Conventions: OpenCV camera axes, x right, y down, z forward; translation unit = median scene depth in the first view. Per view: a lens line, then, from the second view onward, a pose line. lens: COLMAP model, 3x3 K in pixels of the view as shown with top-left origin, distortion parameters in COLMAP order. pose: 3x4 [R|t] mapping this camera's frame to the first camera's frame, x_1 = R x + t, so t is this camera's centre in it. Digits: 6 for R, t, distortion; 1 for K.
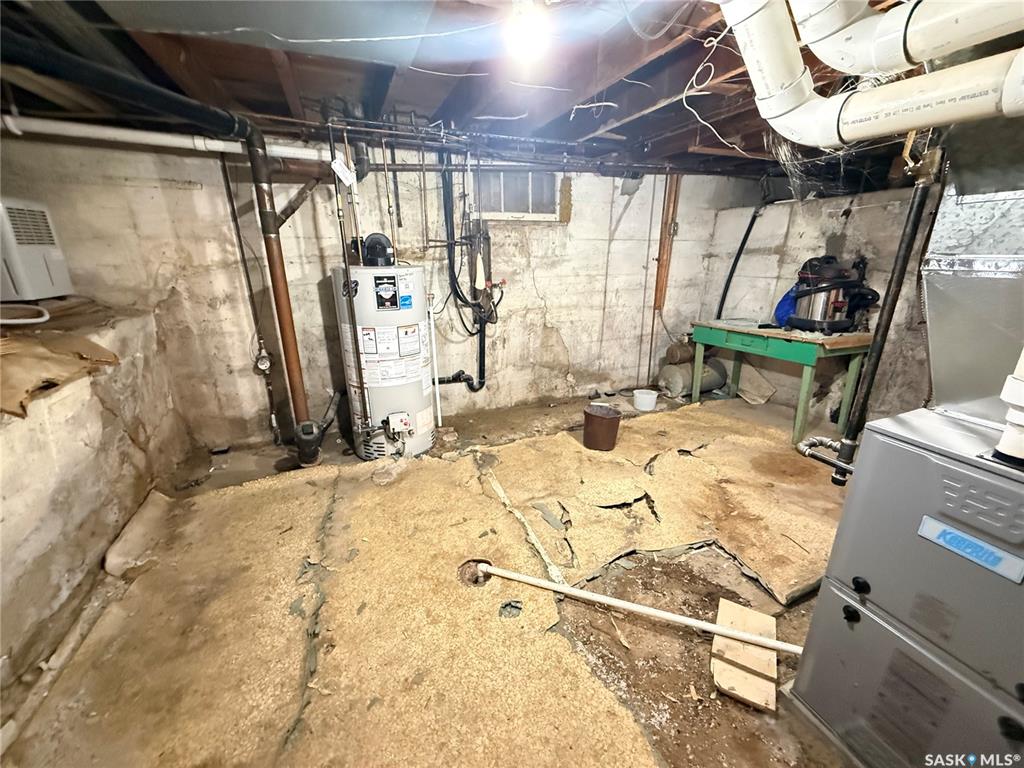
lens RADIAL K [[406.6, 0, 512.8], [0, 406.6, 381.6], [0, 0, 1]] dist [-0.001645, -0.000072]
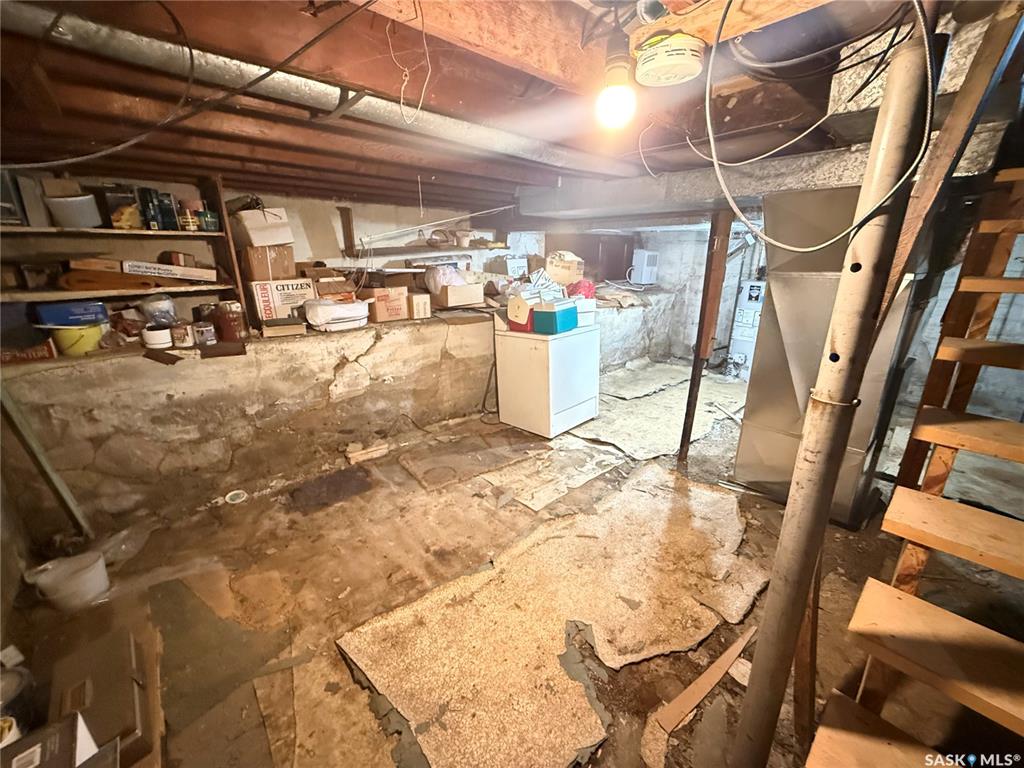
lens RADIAL K [[406.6, 0, 513.9], [0, 406.6, 382.4], [0, 0, 1]] dist [-0.001645, -0.000072]
pose [[0.338886, 0.288740, -0.895425, 1.298778], [-0.294594, 0.936447, 0.190475, 0.175745], [0.893516, 0.199237, 0.402410, -0.858535]]
